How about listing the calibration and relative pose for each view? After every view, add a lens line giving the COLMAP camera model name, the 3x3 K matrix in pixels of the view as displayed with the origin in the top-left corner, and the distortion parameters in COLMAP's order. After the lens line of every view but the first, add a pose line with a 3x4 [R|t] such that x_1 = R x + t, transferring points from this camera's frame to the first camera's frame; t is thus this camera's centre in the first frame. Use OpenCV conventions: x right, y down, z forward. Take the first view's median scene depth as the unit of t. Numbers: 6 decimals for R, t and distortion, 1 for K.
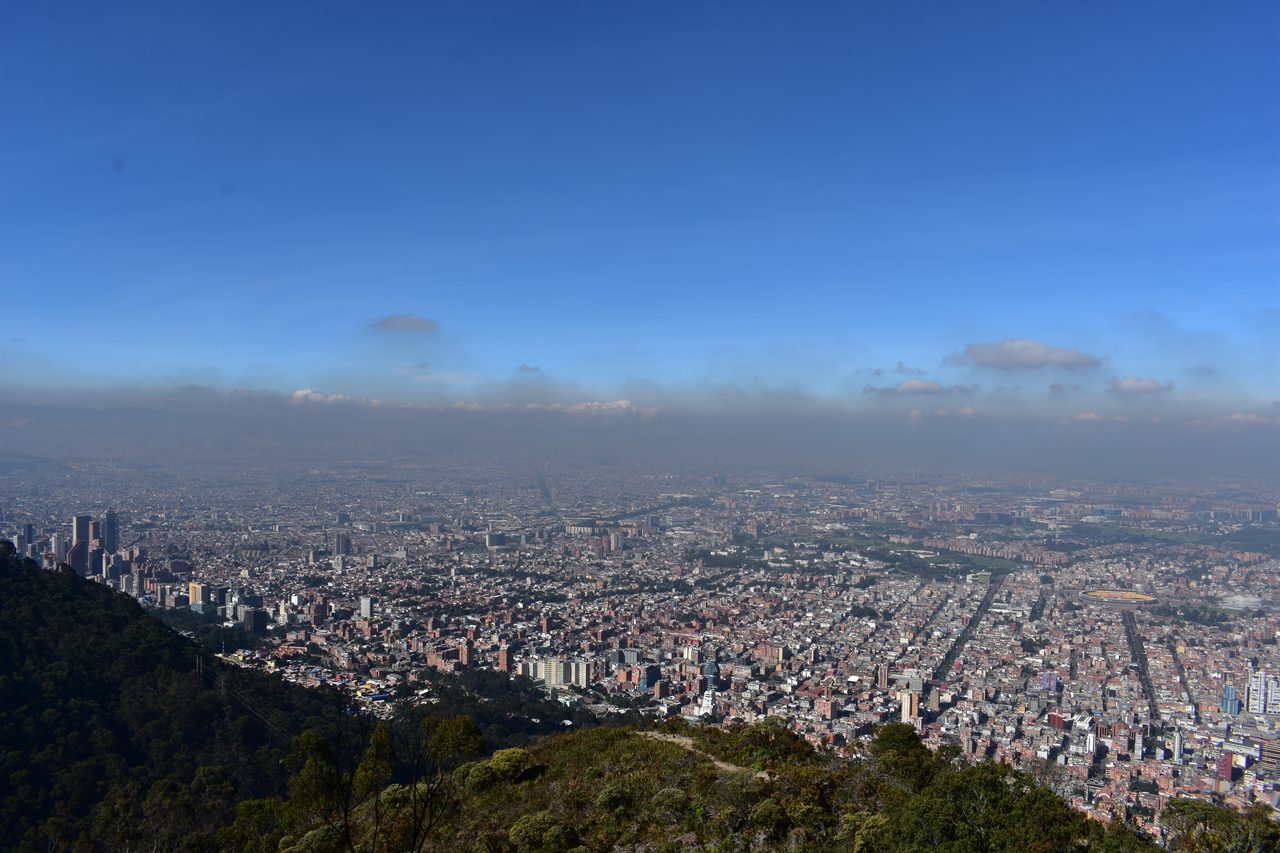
lens RADIAL K [[997.3, 0, 634.9], [0, 997.3, 426.9], [0, 0, 1]] dist [-0.098650, 0.018413]
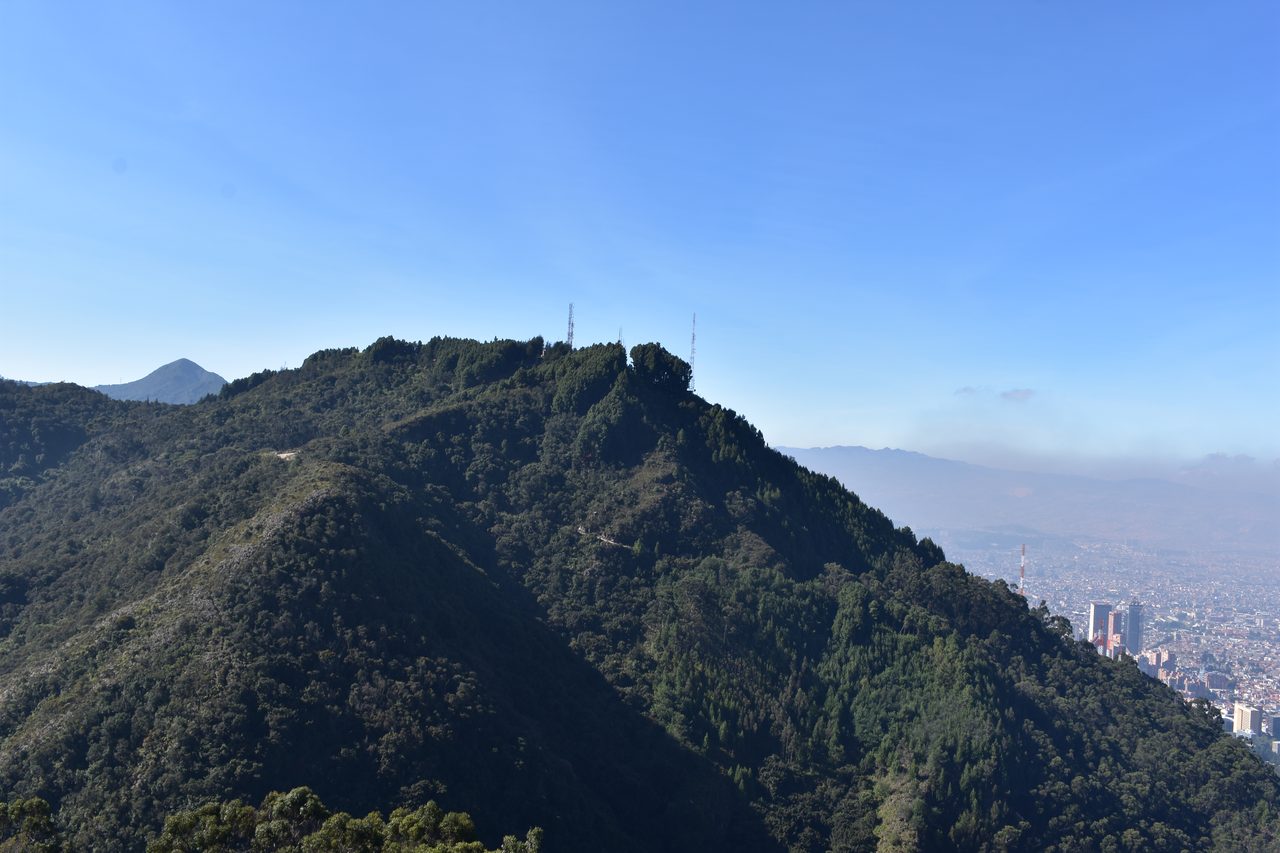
lens RADIAL K [[1257.1, 0, 639.5], [0, 1257.1, 426.3], [0, 0, 1]] dist [-0.078976, 0.014128]
pose [[0.648322, -0.001238, -0.761366, -0.087372], [-0.048118, 0.997933, -0.042596, 0.021744], [0.759845, 0.064251, 0.646922, 0.007023]]
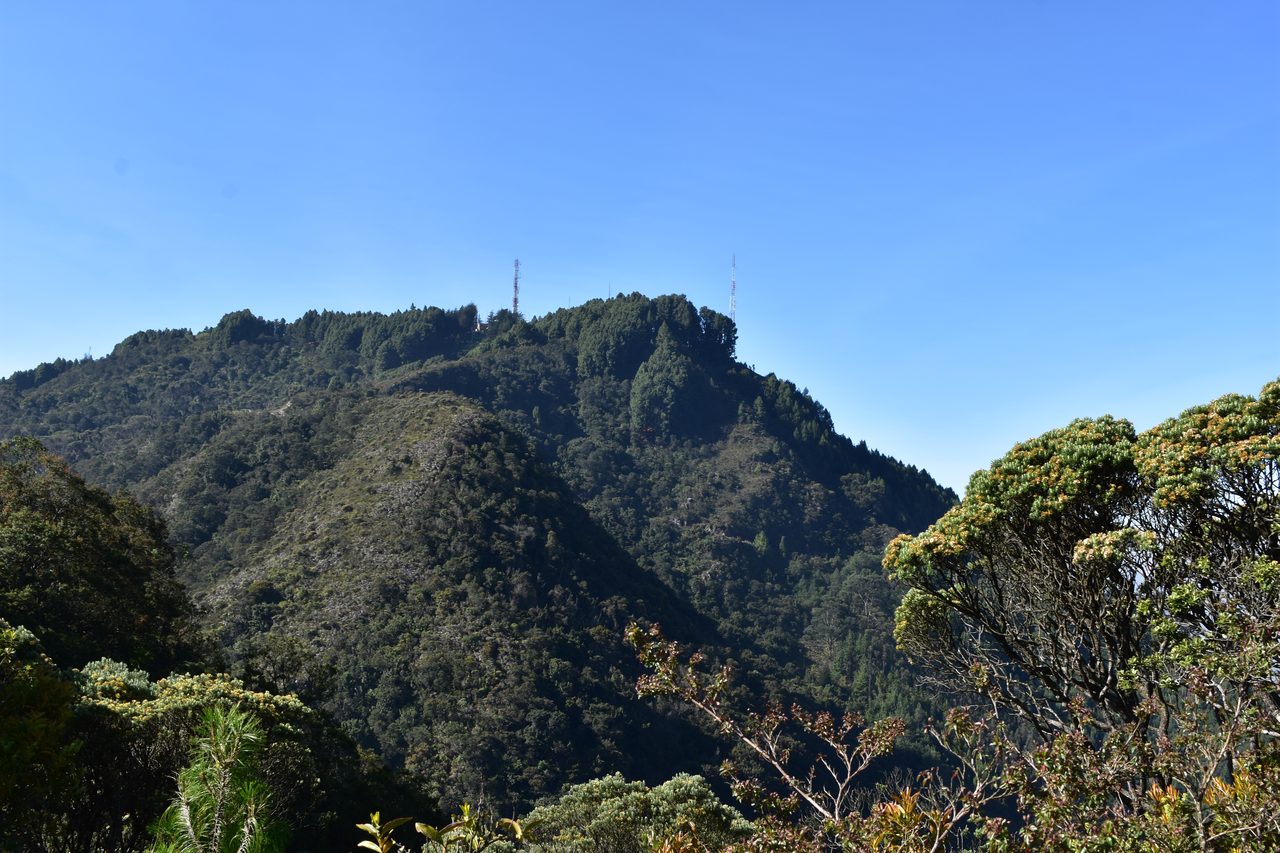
lens RADIAL K [[1554.4, 0, 640.0], [0, 1554.4, 426.5], [0, 0, 1]] dist [-0.059619, 0.004739]
pose [[0.775094, -0.046534, -0.630130, -0.366363], [-0.021874, 0.994710, -0.100364, 0.107465], [0.631467, 0.091575, 0.769976, -0.080506]]
